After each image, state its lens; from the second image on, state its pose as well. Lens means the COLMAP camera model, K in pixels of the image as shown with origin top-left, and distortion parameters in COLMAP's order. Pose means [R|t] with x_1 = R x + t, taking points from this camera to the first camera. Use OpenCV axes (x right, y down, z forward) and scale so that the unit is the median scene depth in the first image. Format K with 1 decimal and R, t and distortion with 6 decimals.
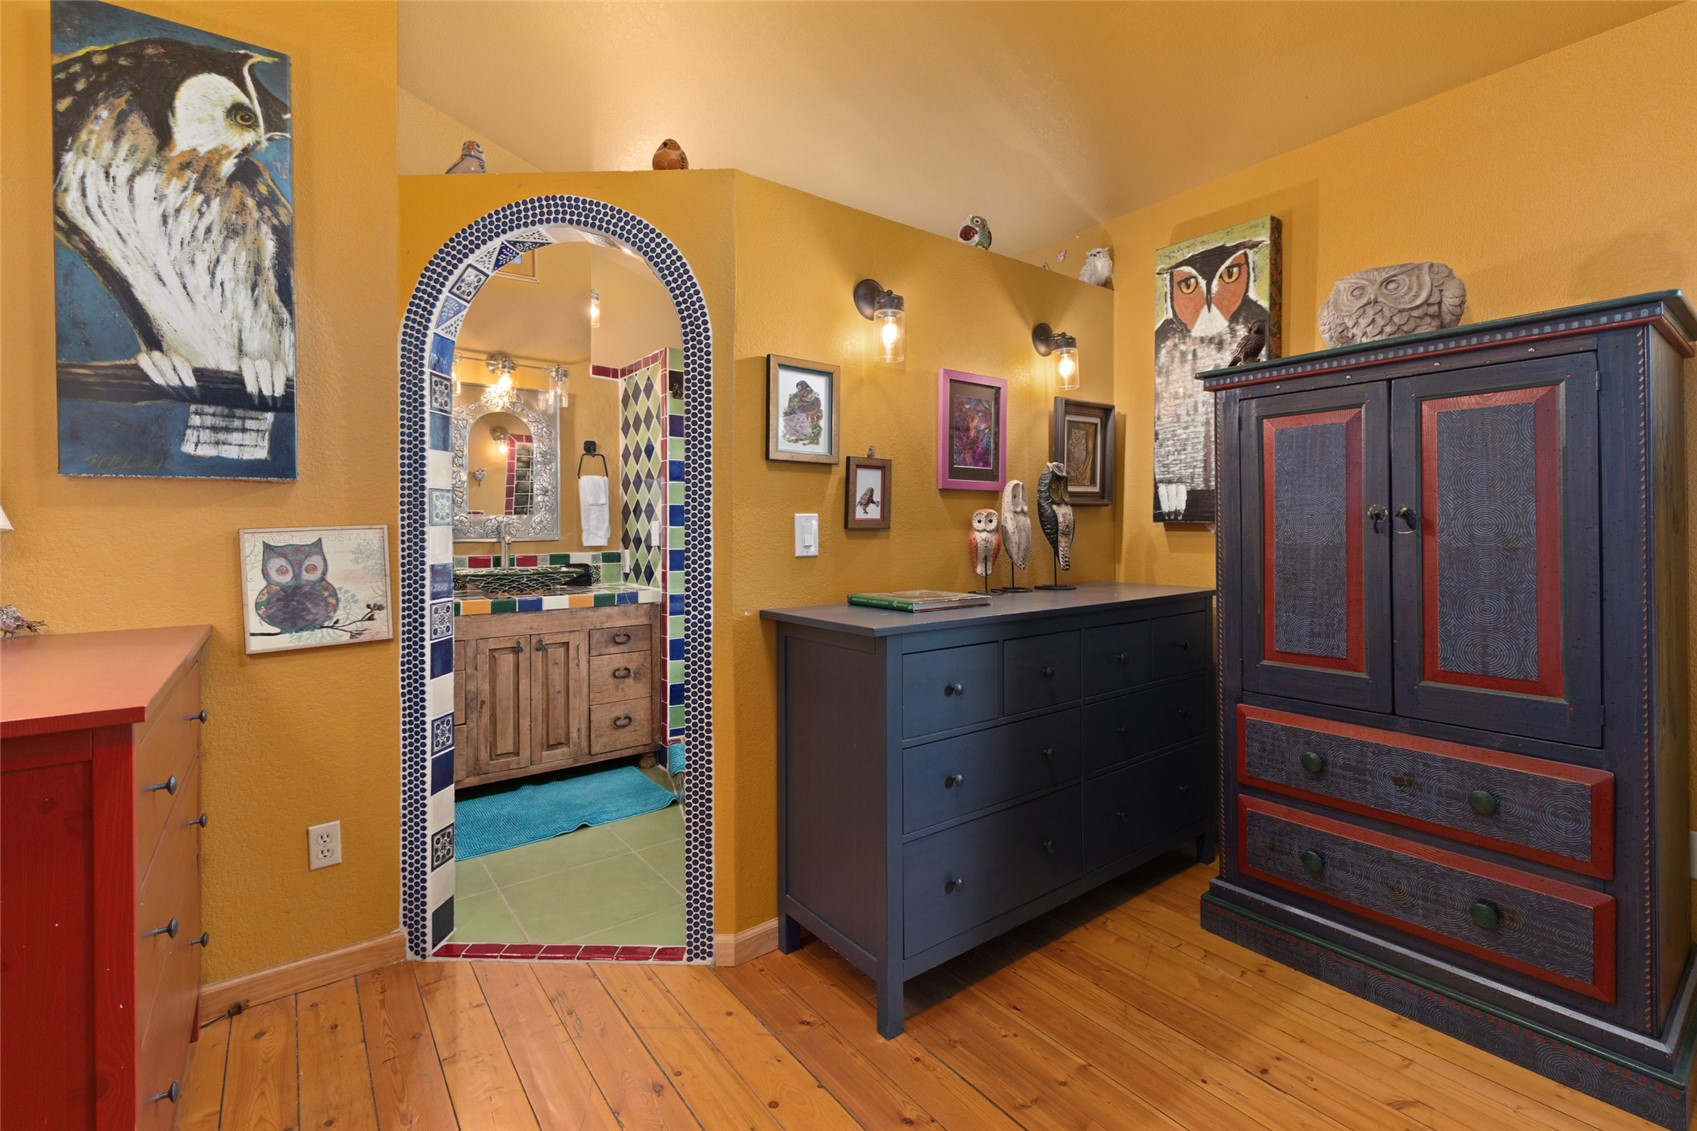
lens RADIAL K [[740.7, 0, 836.7], [0, 740.7, 527.7], [0, 0, 1]] dist [0.016323, -0.004222]
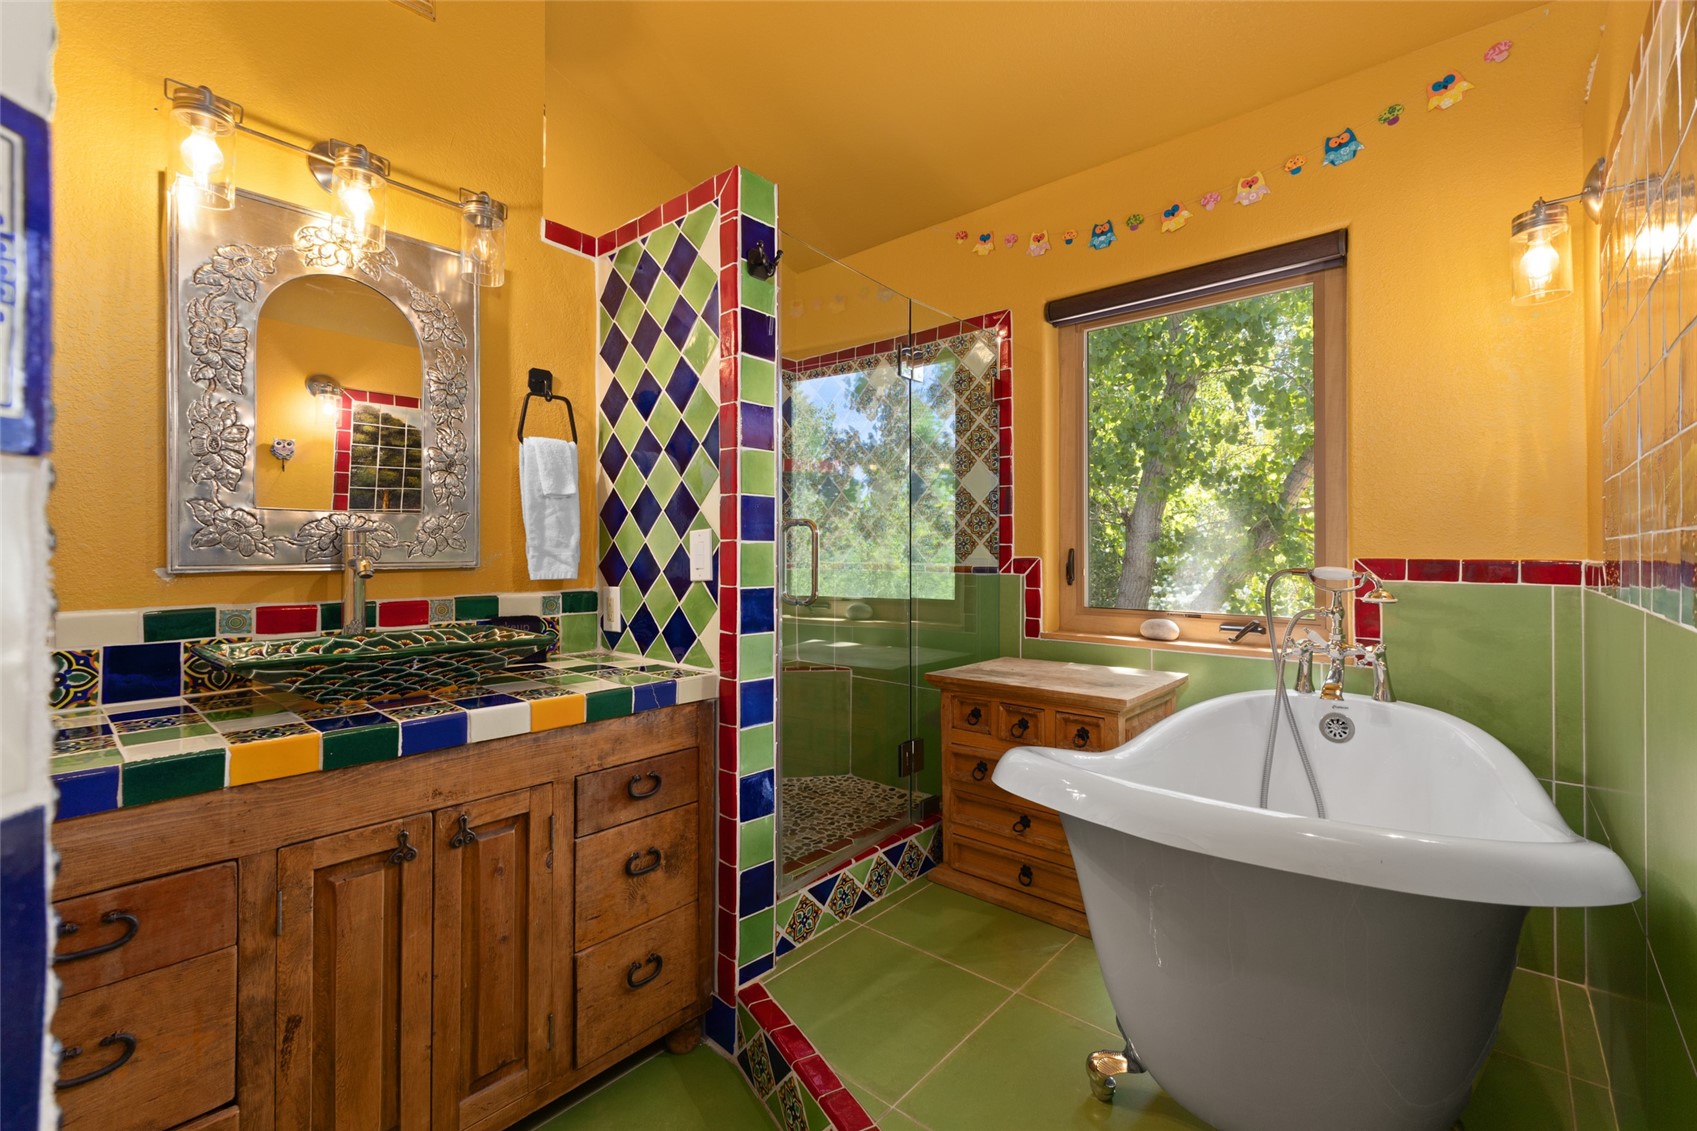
lens RADIAL K [[740.7, 0, 858.7], [0, 740.7, 547.2], [0, 0, 1]] dist [0.016323, -0.004222]
pose [[0.976921, 0.008579, 0.213427, -0.451502], [-0.007112, 0.999946, -0.007638, 0.010363], [-0.213481, 0.005943, 0.976929, 0.918875]]
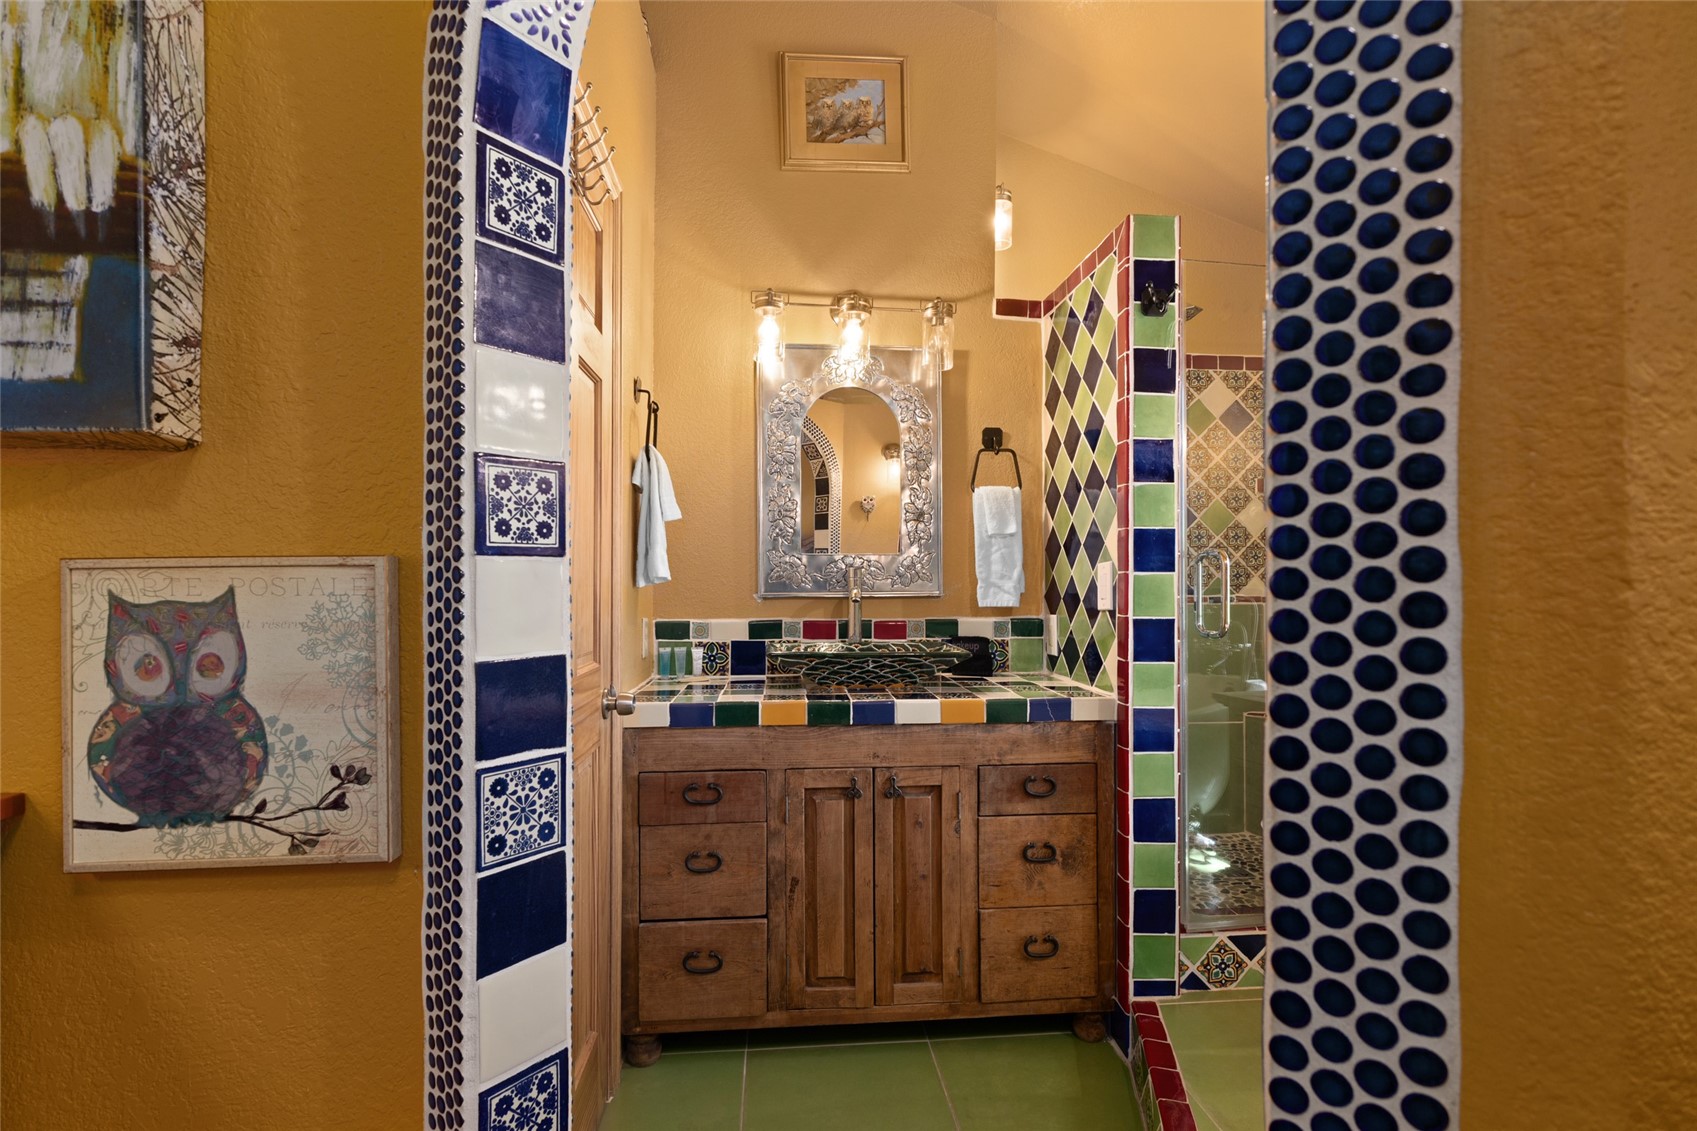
lens RADIAL K [[828.1, 0, 840.8], [0, 828.1, 577.2], [0, 0, 1]] dist [0.003794, -0.001482]
pose [[0.853888, 0.001493, -0.520454, -0.184576], [-0.004391, 0.999981, -0.004336, 0.008951], [0.520438, 0.005988, 0.853879, 0.748505]]
